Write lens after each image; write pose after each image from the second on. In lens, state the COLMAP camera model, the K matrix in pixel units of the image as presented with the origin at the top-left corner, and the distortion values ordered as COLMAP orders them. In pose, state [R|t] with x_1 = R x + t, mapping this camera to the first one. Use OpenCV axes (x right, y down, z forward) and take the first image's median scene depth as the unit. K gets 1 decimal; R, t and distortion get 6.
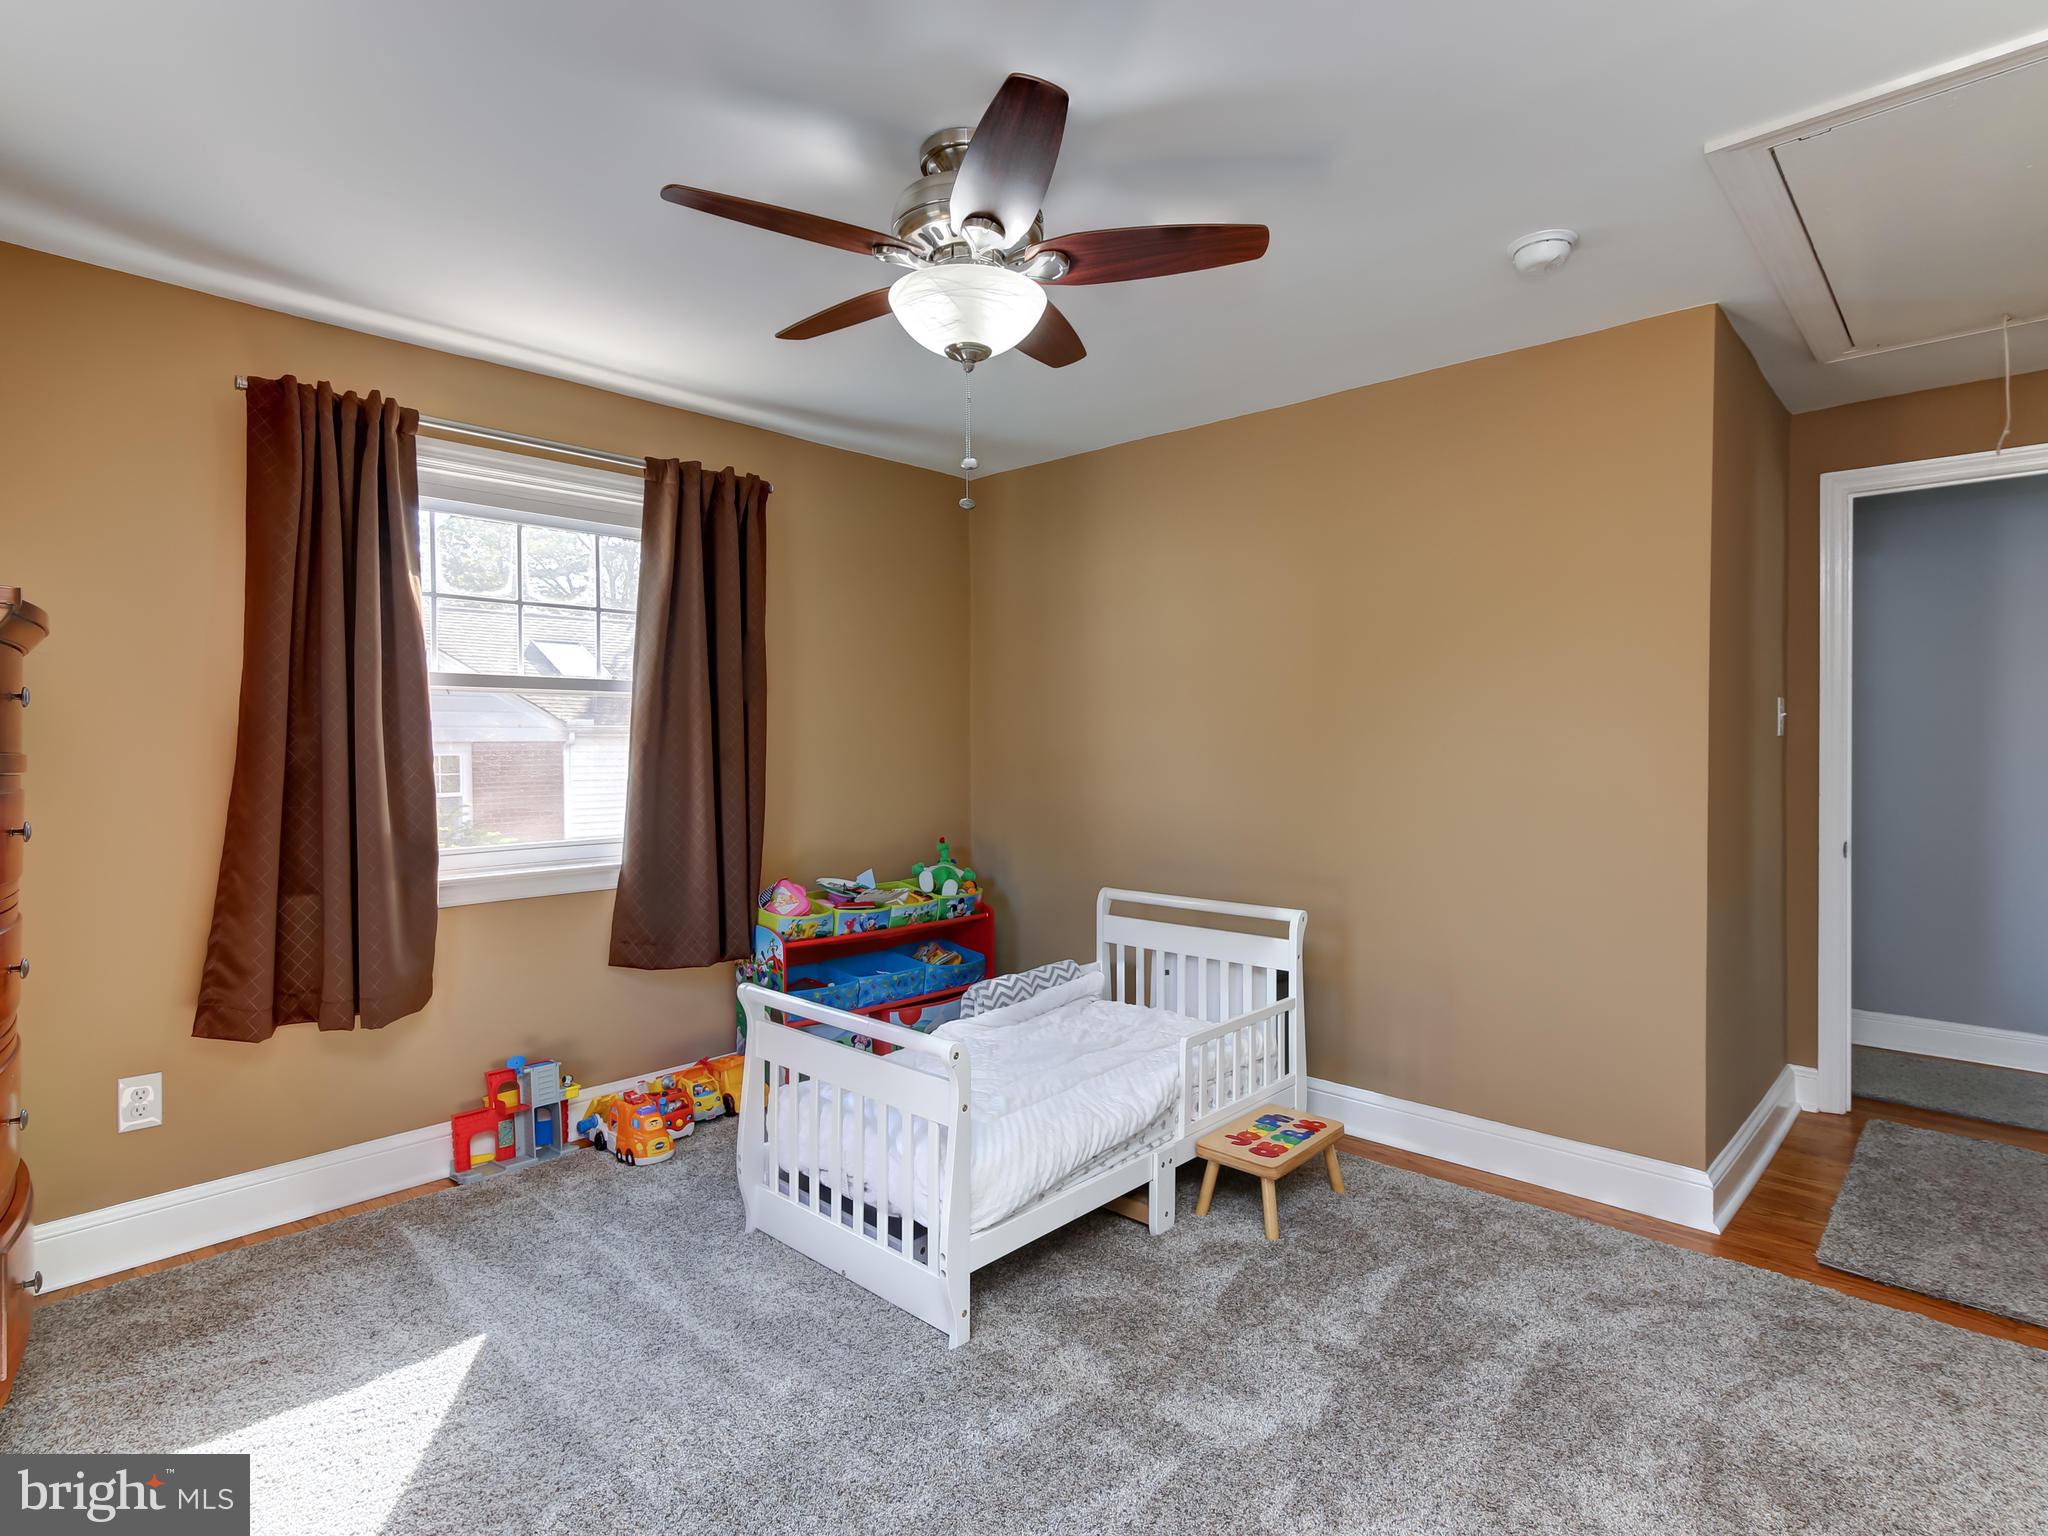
lens RADIAL K [[1044.7, 0, 1023.5], [0, 1044.7, 764.6], [0, 0, 1]] dist [-0.006261, 0.004204]
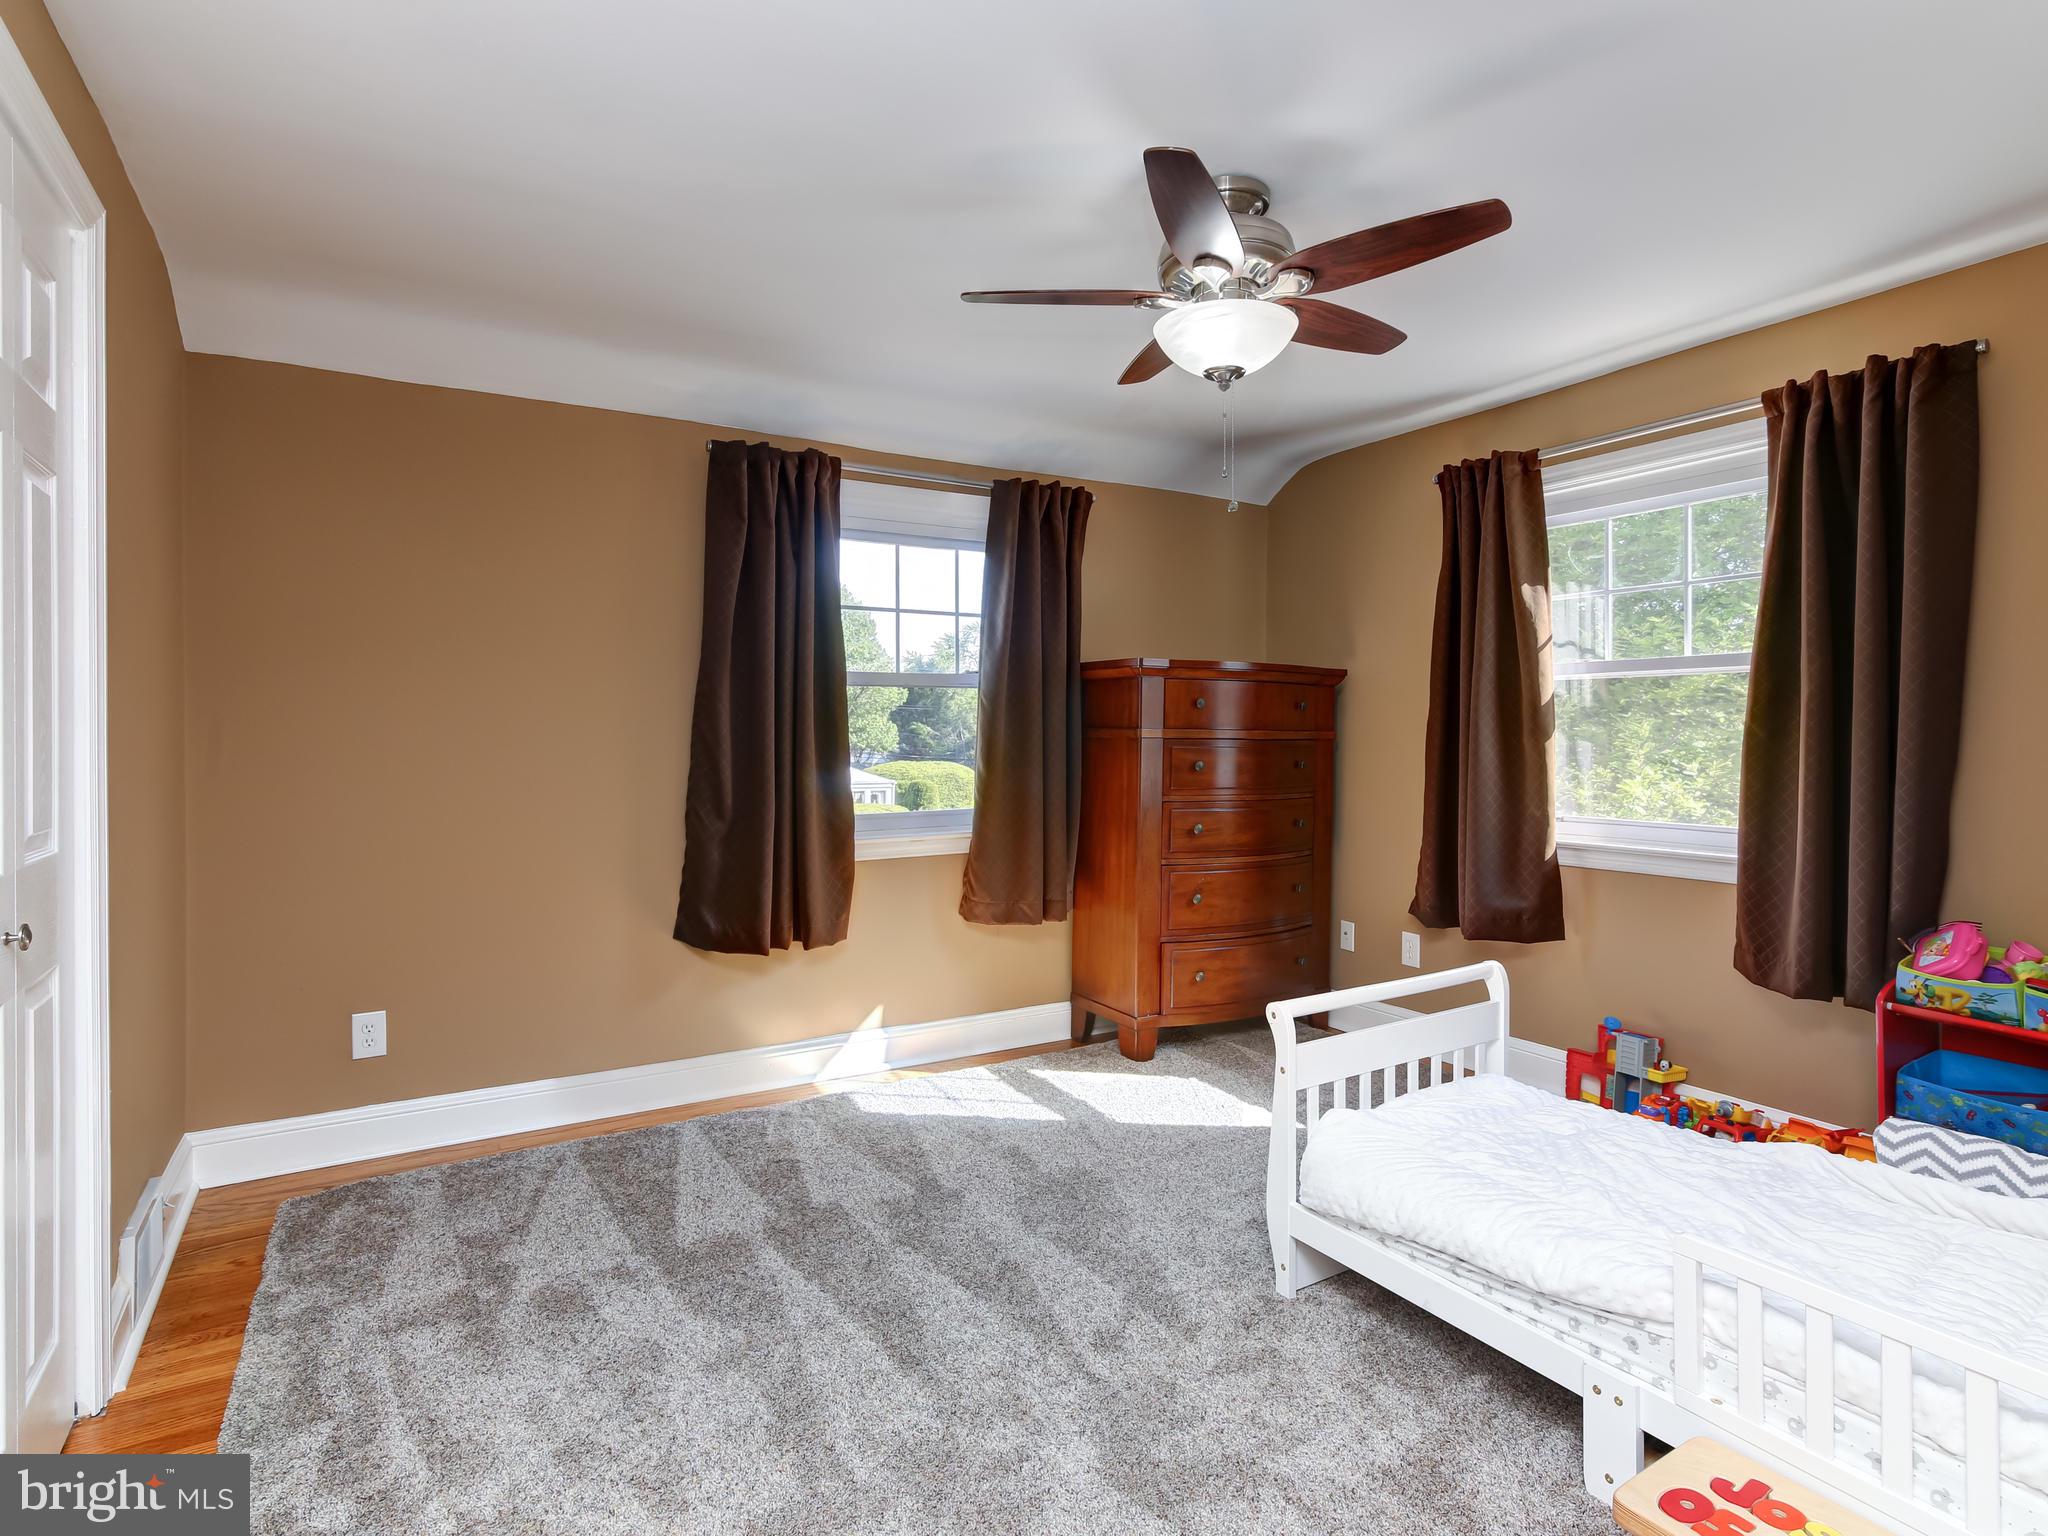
lens RADIAL K [[1044.7, 0, 1028.2], [0, 1044.7, 749.6], [0, 0, 1]] dist [-0.006261, 0.004204]
pose [[-0.256105, 0.017266, -0.966495, 0.692492], [-0.022347, 0.999467, 0.023777, -0.006017], [0.966391, 0.027688, -0.255583, 0.694063]]
